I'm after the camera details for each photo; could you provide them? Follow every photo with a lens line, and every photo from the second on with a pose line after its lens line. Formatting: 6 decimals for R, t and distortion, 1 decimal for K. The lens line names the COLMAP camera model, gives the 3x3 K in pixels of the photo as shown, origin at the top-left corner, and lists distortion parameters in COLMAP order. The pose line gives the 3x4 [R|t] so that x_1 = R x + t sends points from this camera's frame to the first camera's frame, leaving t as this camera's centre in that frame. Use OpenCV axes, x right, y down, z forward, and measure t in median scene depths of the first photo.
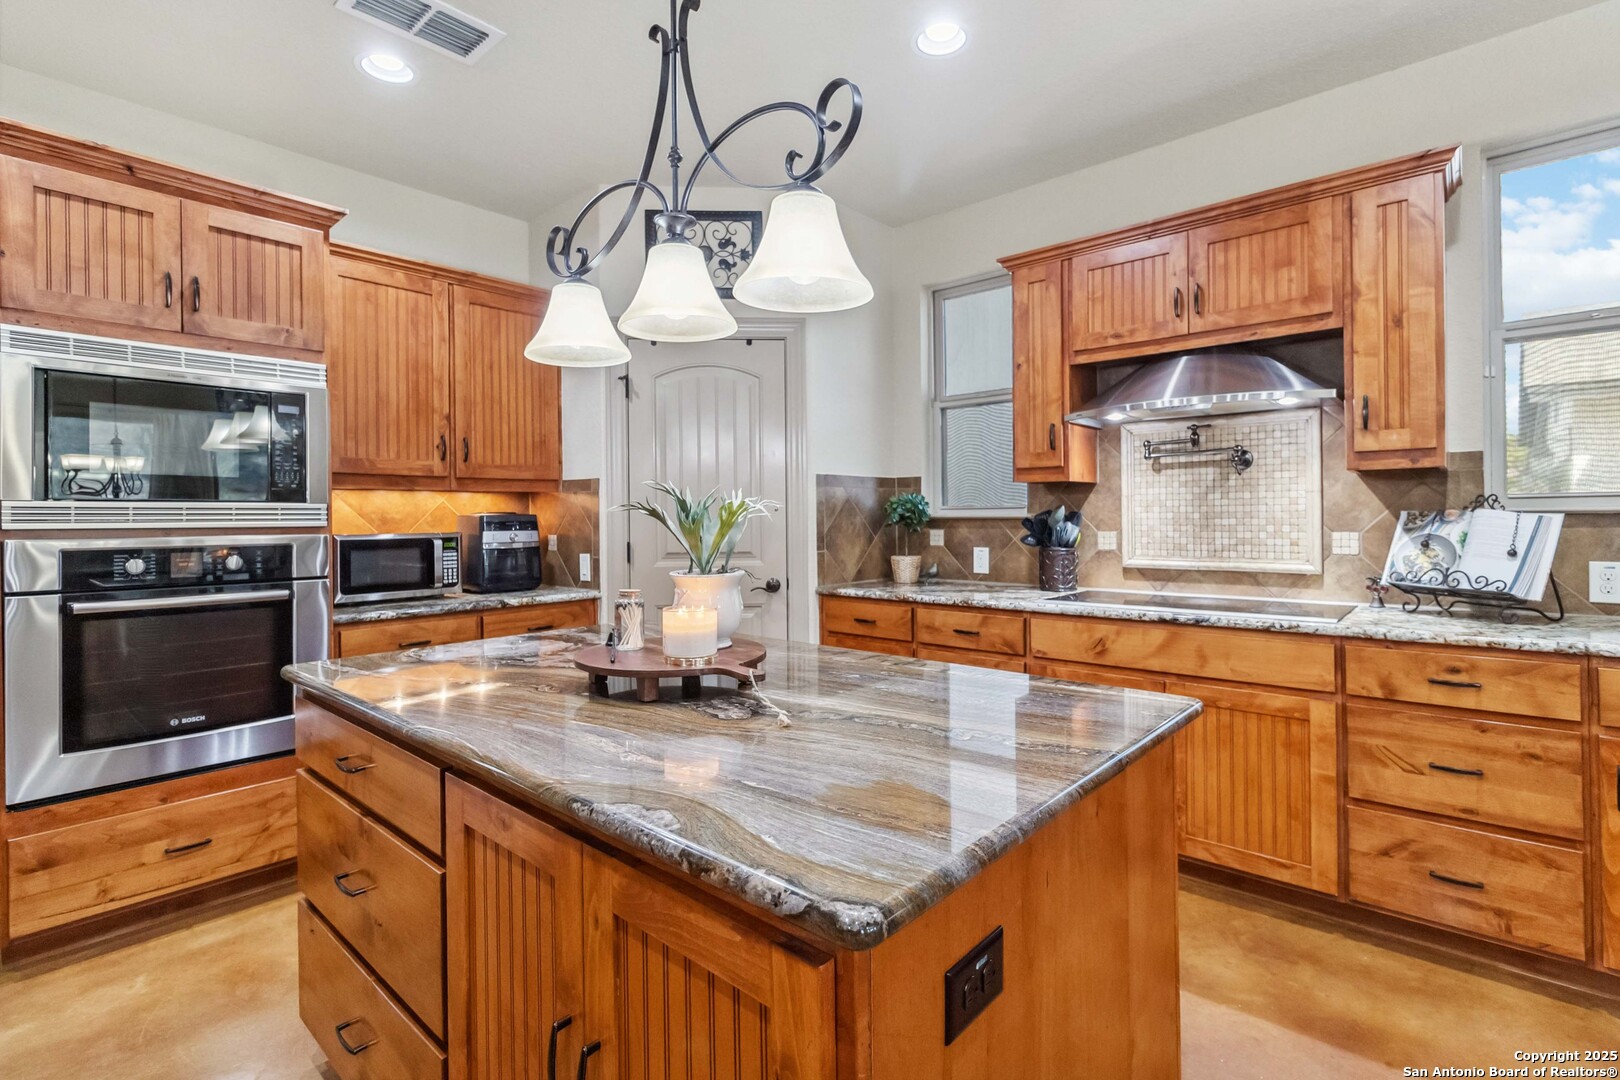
lens RADIAL K [[759.5, 0, 816.0], [0, 759.5, 516.6], [0, 0, 1]] dist [0.000141, 0.002521]
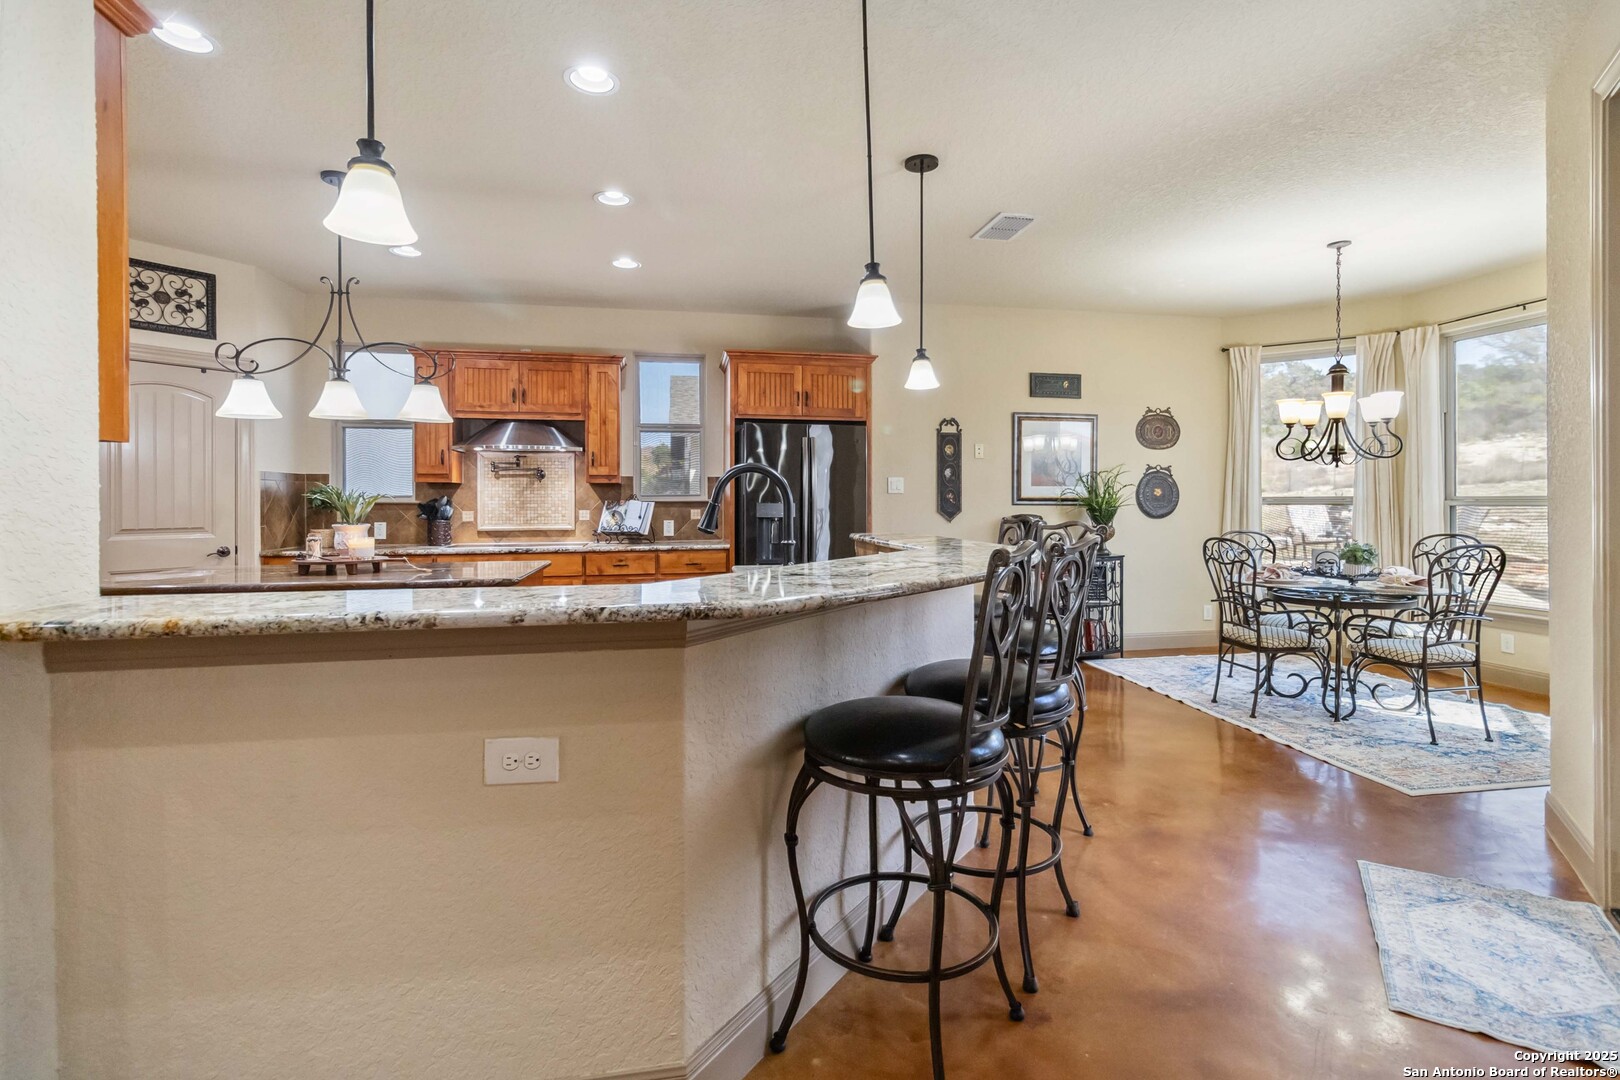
lens RADIAL K [[759.5, 0, 824.2], [0, 759.5, 499.4], [0, 0, 1]] dist [0.000141, 0.002521]
pose [[0.594497, 0.008859, 0.804049, -0.664549], [-0.003570, 0.999959, -0.008378, 0.005514], [-0.804090, 0.002111, 0.594504, -0.873529]]
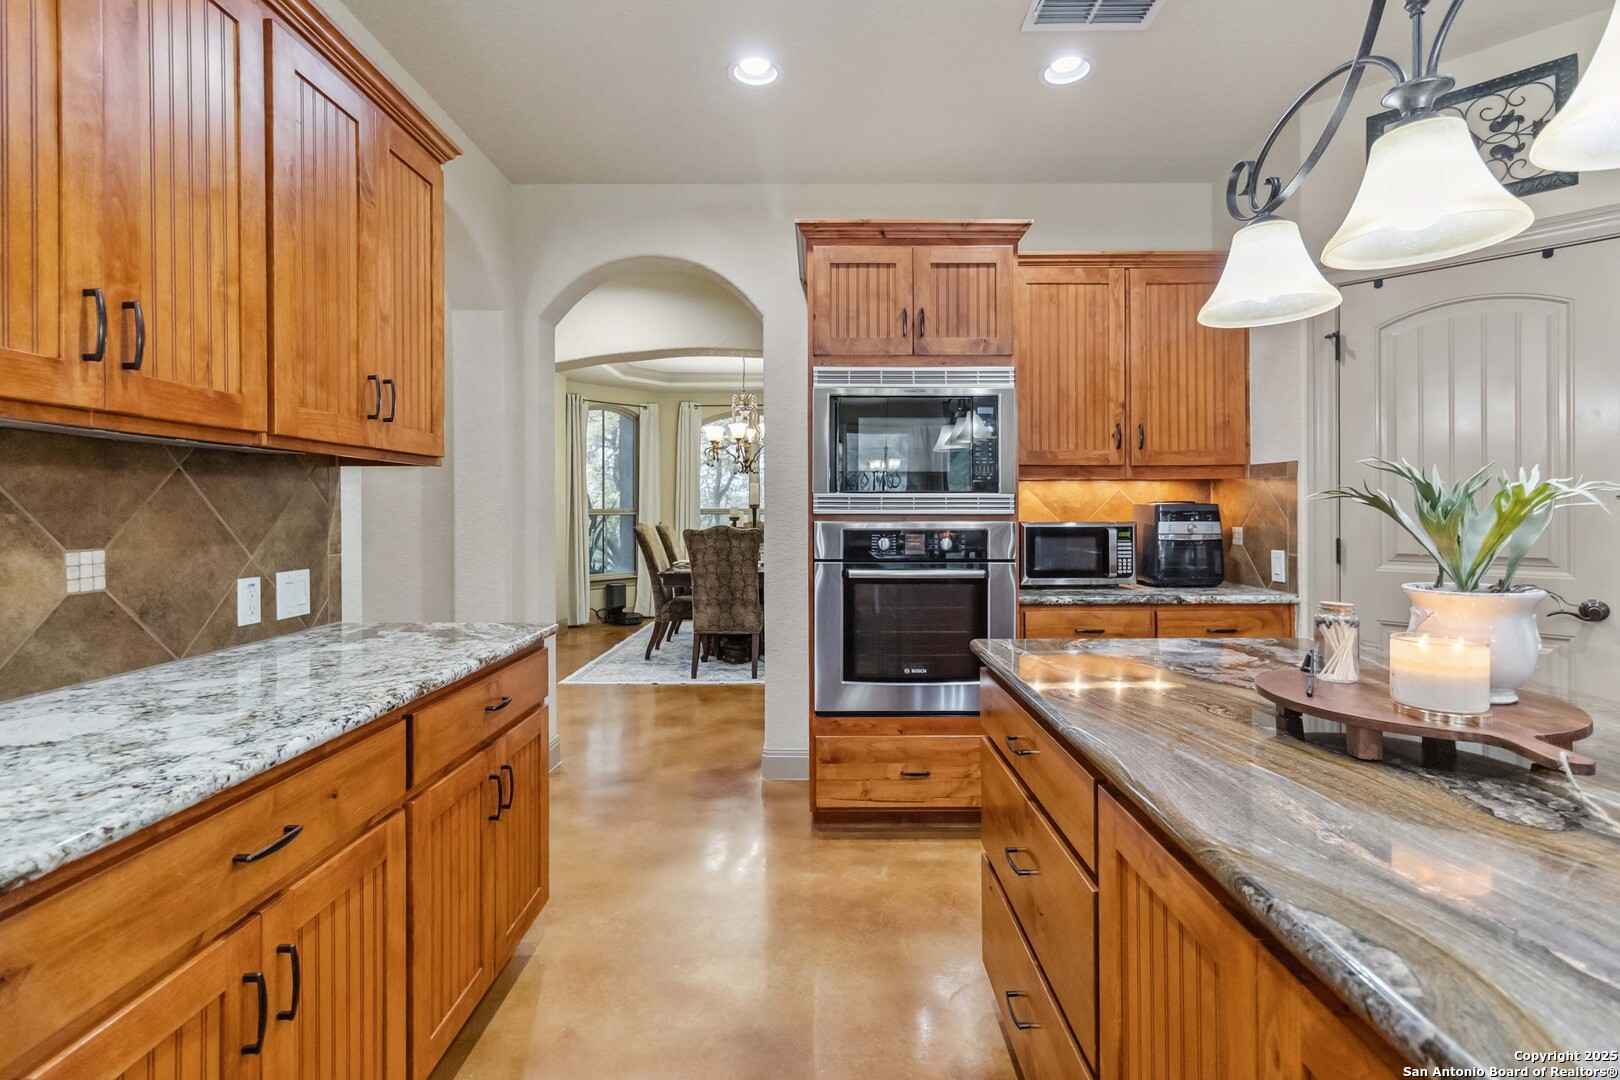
lens RADIAL K [[759.5, 0, 821.4], [0, 759.5, 509.1], [0, 0, 1]] dist [0.000141, 0.002521]
pose [[0.666121, 0.006712, -0.745813, -0.013446], [-0.003542, 0.999977, 0.005836, -0.000086], [0.745835, -0.001246, 0.666130, 0.065414]]
